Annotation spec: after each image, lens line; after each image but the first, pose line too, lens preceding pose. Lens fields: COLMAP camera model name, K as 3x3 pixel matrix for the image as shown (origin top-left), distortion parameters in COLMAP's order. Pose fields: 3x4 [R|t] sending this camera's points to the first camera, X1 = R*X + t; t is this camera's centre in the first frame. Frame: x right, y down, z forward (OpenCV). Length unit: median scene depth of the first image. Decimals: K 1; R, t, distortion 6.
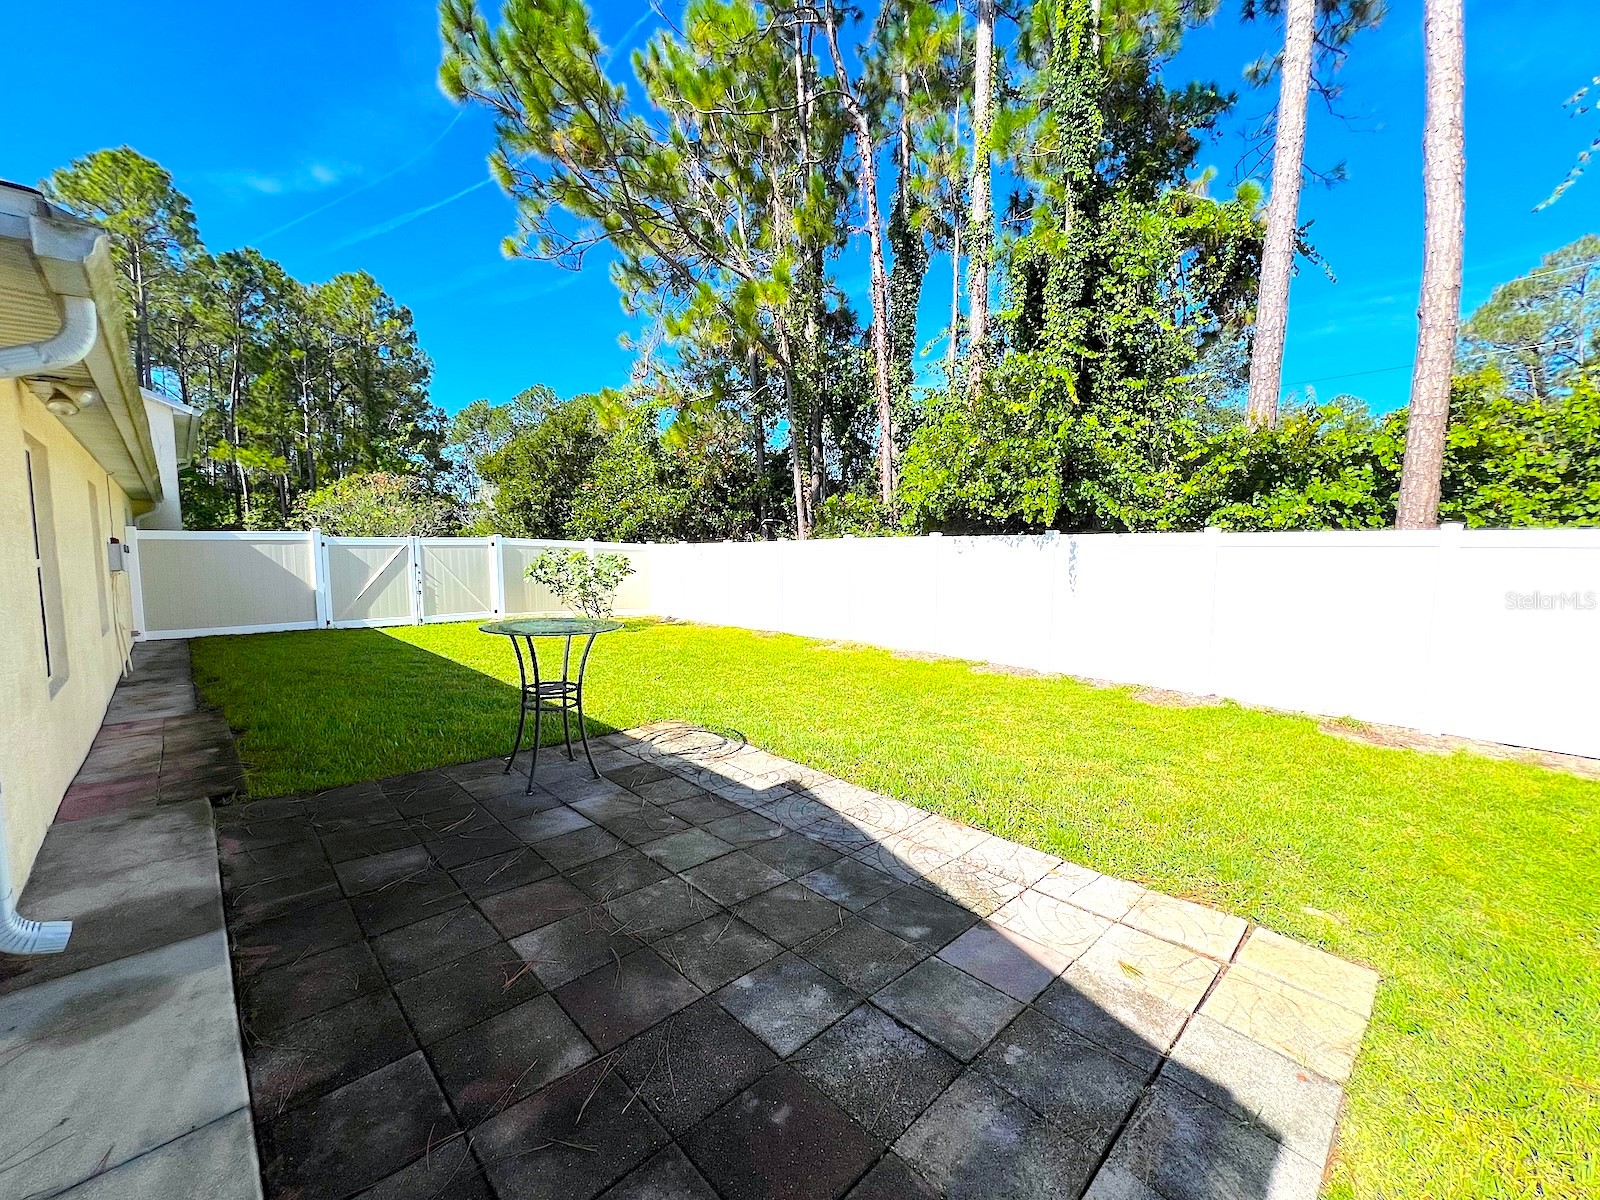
lens RADIAL K [[637.0, 0, 800.0], [0, 637.0, 600.0], [0, 0, 1]] dist [-0.011391, -0.000291]
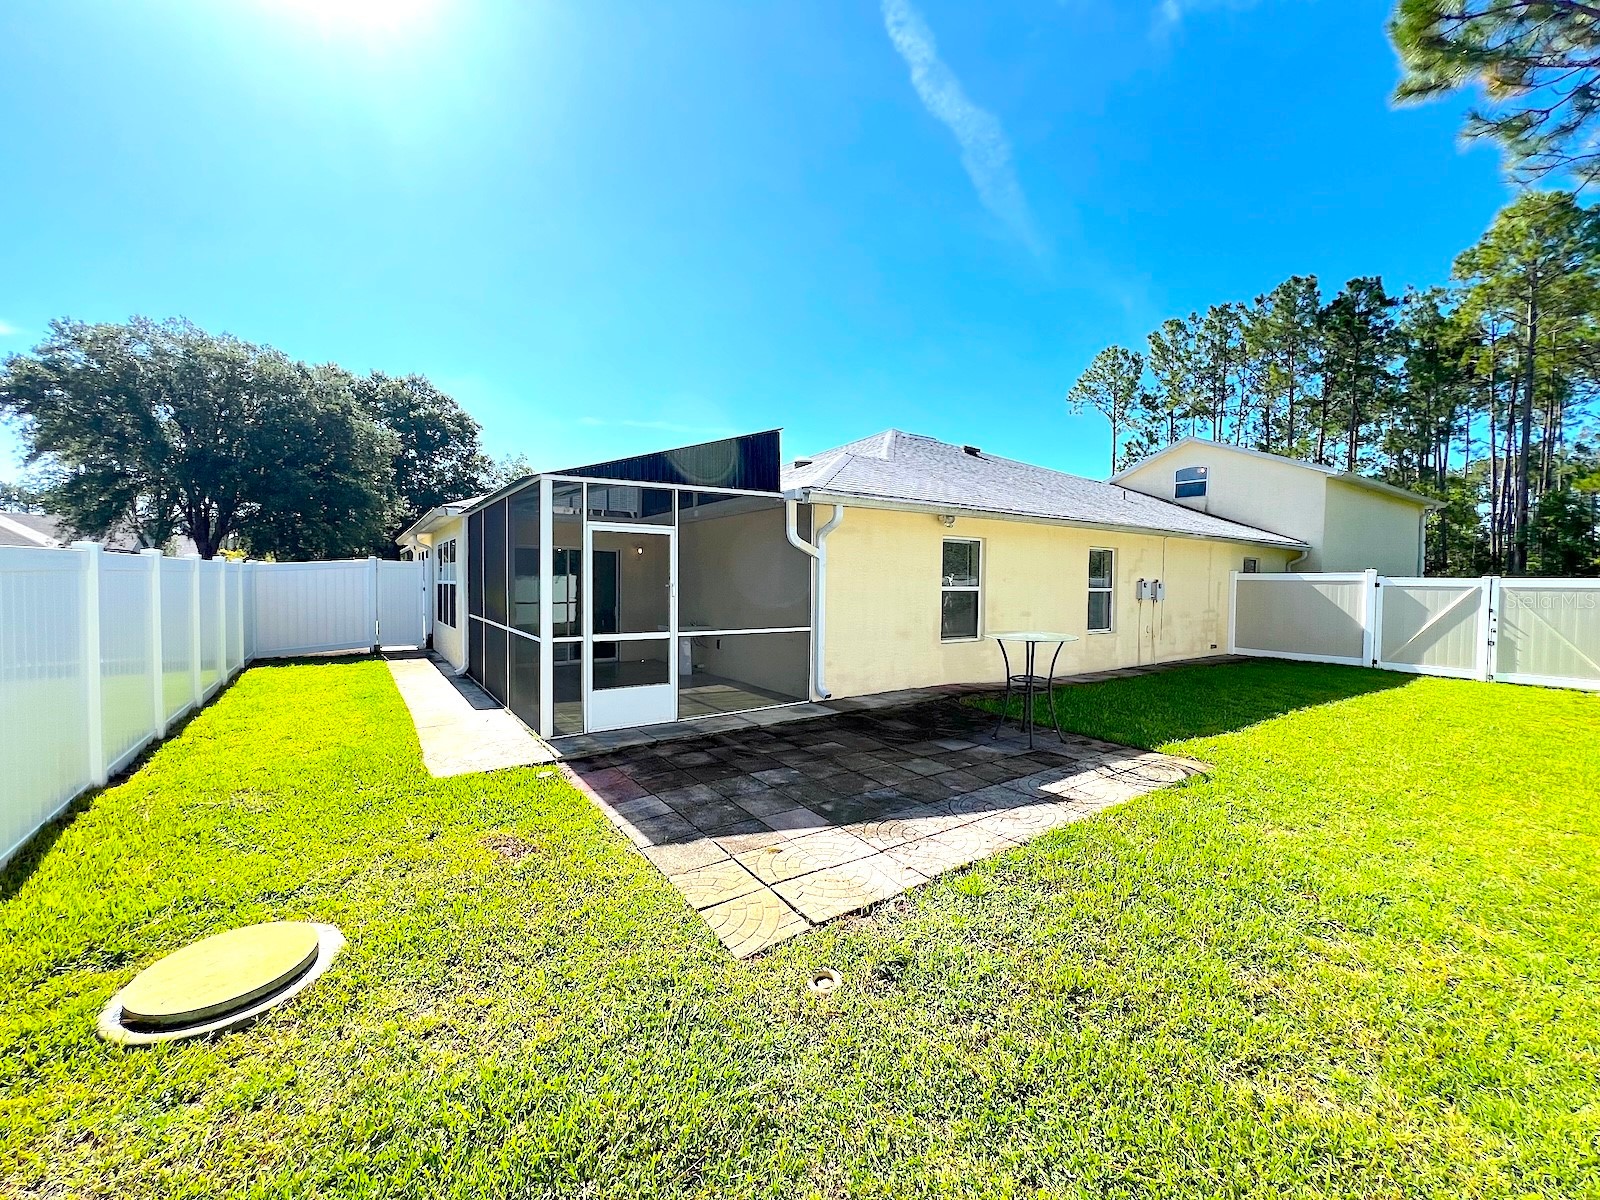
lens RADIAL K [[637.0, 0, 800.0], [0, 637.0, 600.0], [0, 0, 1]] dist [-0.011391, -0.000291]
pose [[-0.152735, 0.030036, -0.987811, 1.485141], [-0.096690, 0.994288, 0.045183, -0.074707], [0.983526, 0.102413, -0.148958, 0.903595]]
